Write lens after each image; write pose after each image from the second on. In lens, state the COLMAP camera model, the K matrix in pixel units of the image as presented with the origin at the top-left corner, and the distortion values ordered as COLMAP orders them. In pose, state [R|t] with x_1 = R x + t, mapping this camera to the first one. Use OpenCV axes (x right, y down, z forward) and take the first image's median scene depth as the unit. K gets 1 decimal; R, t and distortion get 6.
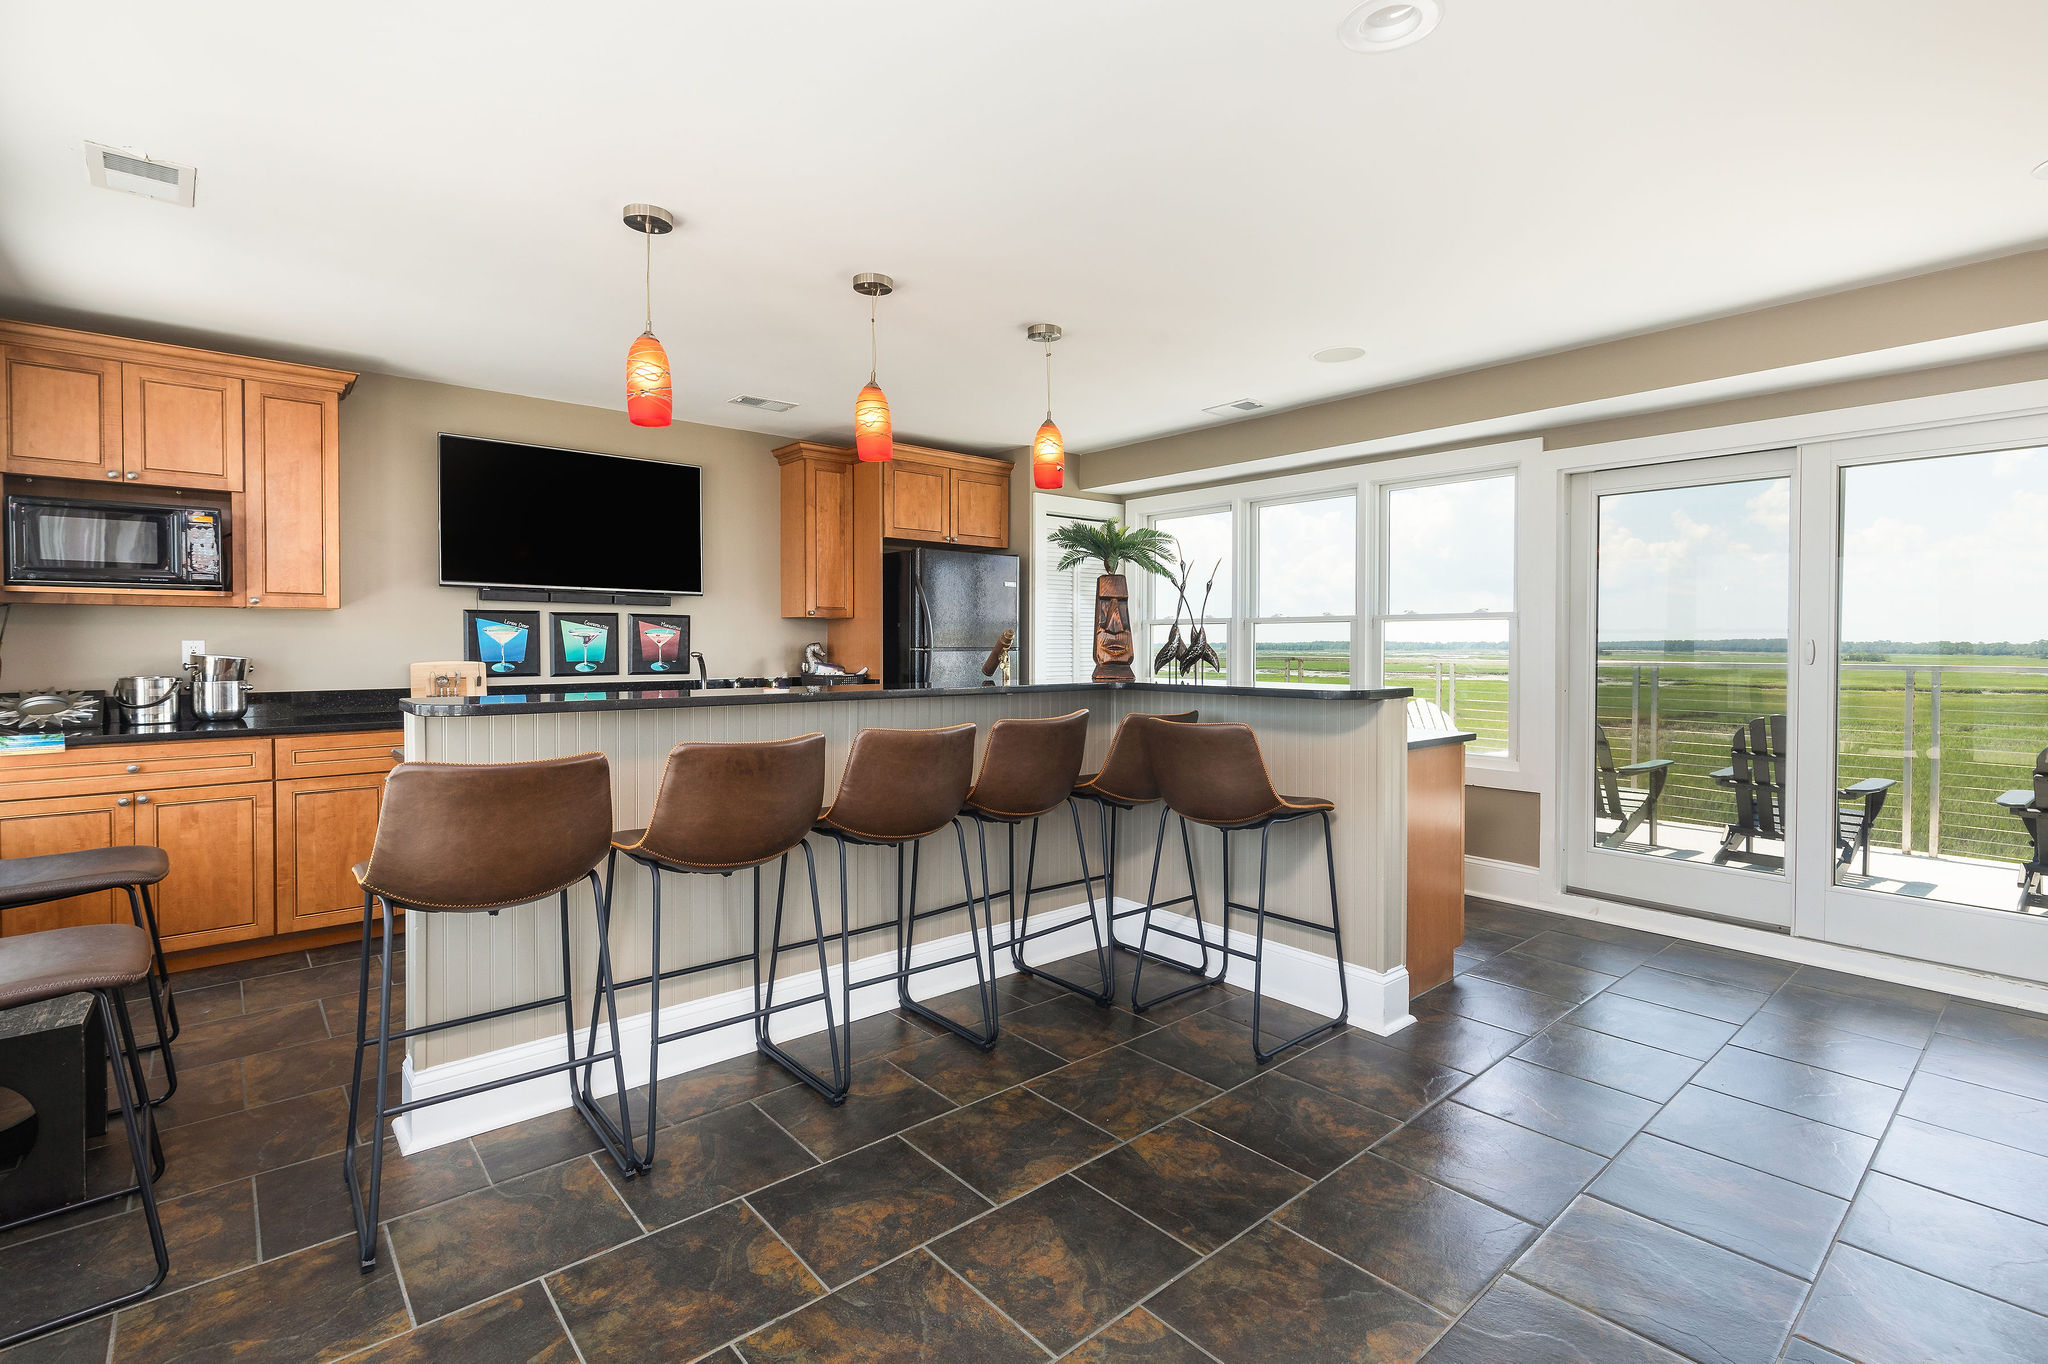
lens RADIAL K [[941.4, 0, 1025.3], [0, 941.4, 629.3], [0, 0, 1]] dist [-0.001056, -0.000400]
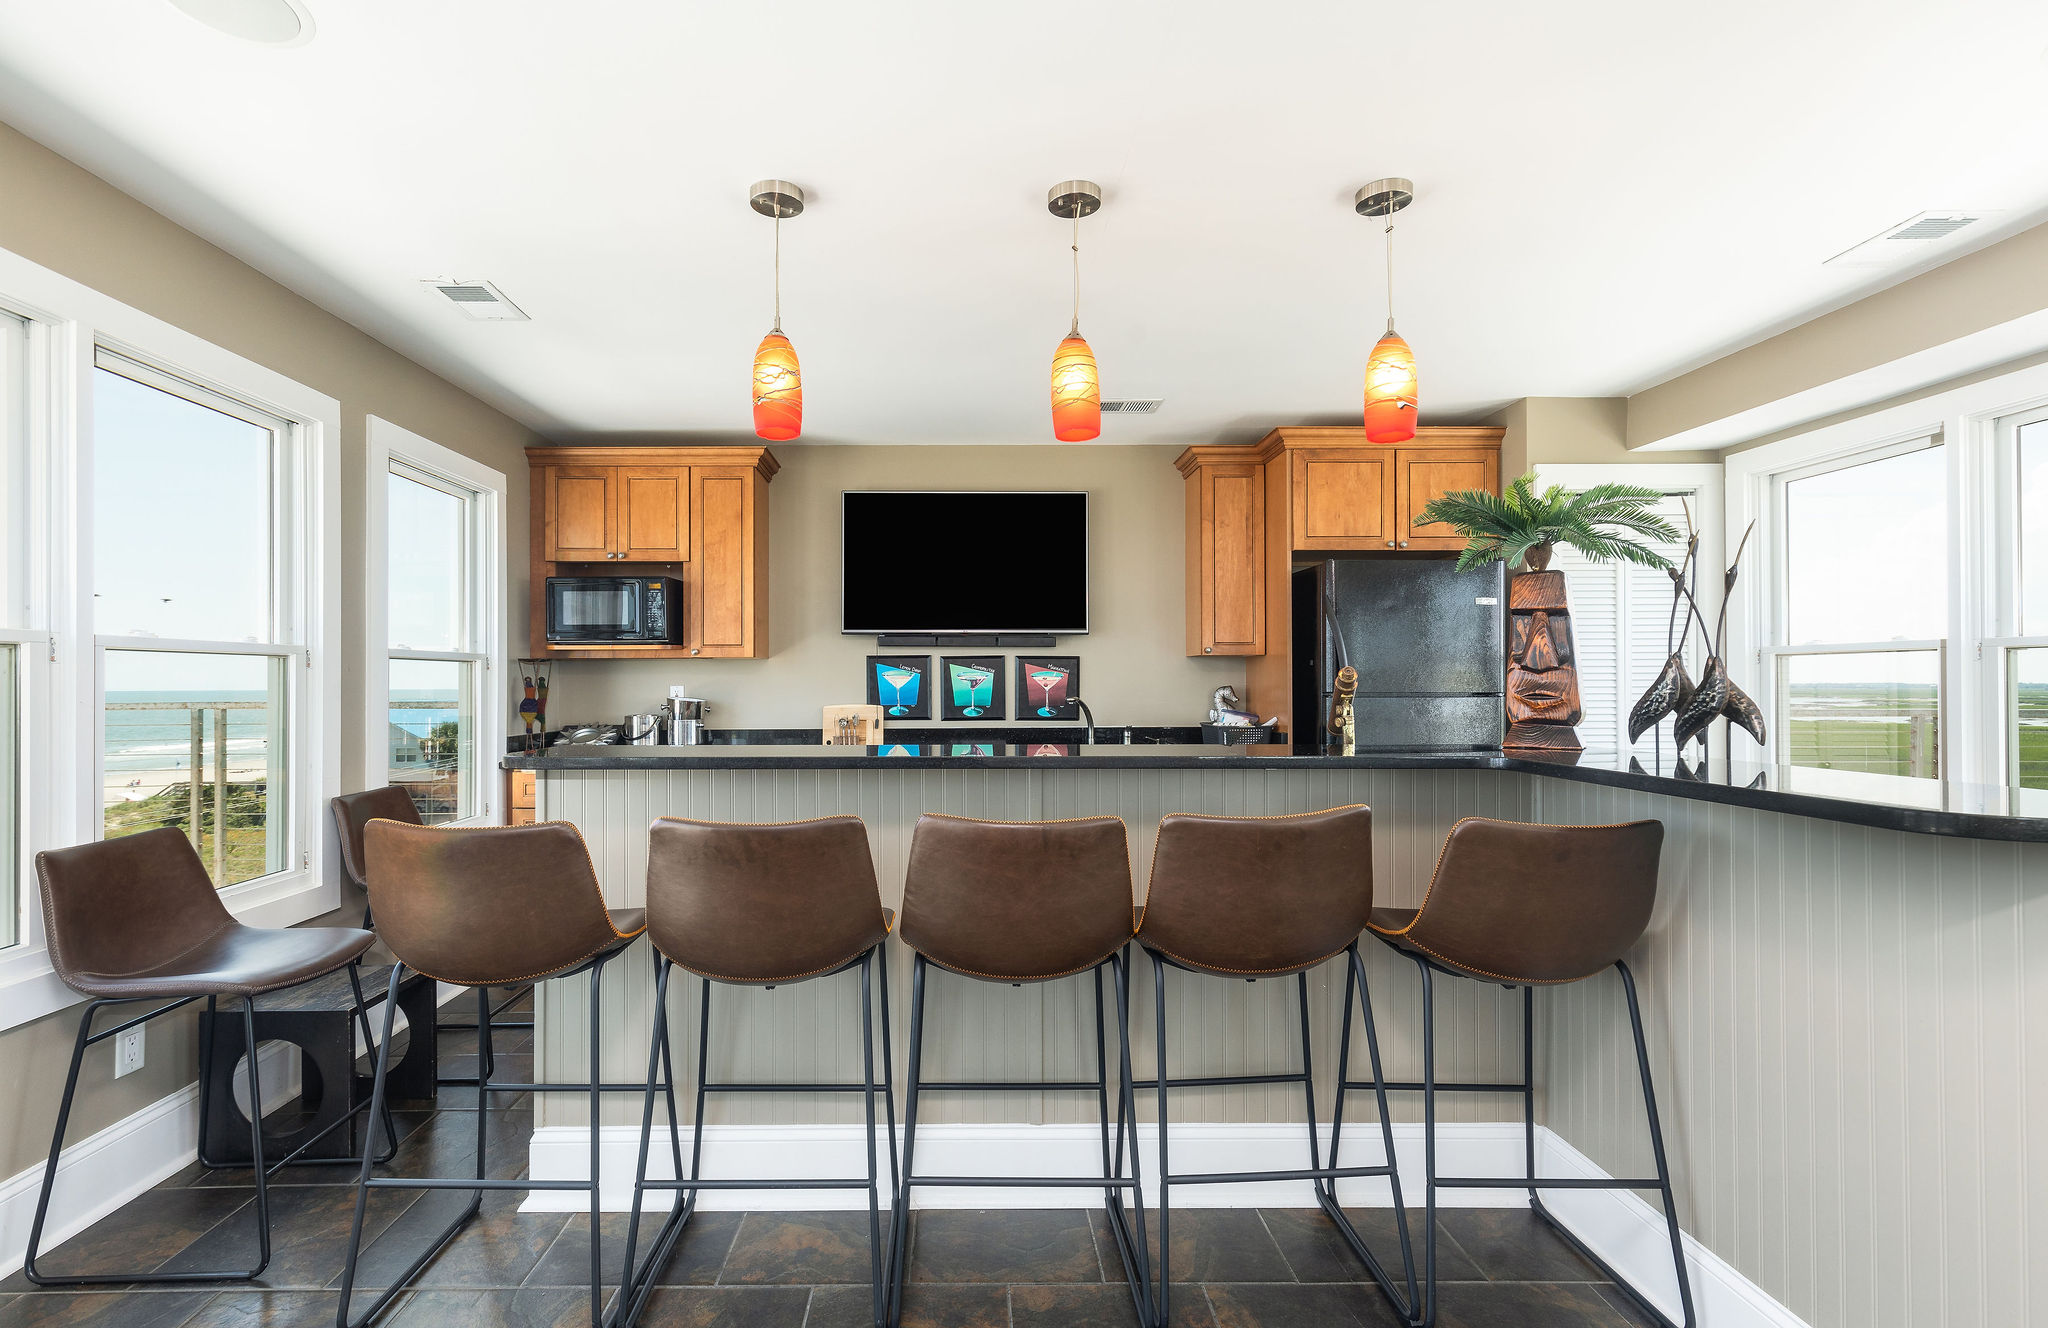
lens RADIAL K [[917.2, 0, 1024.0], [0, 917.2, 664.0], [0, 0, 1]] dist [0.001339, -0.000479]
pose [[0.761139, -0.016723, -0.648374, 0.202628], [0.012959, 0.999860, -0.010576, 0.001643], [0.648460, -0.000352, 0.761249, 0.328722]]
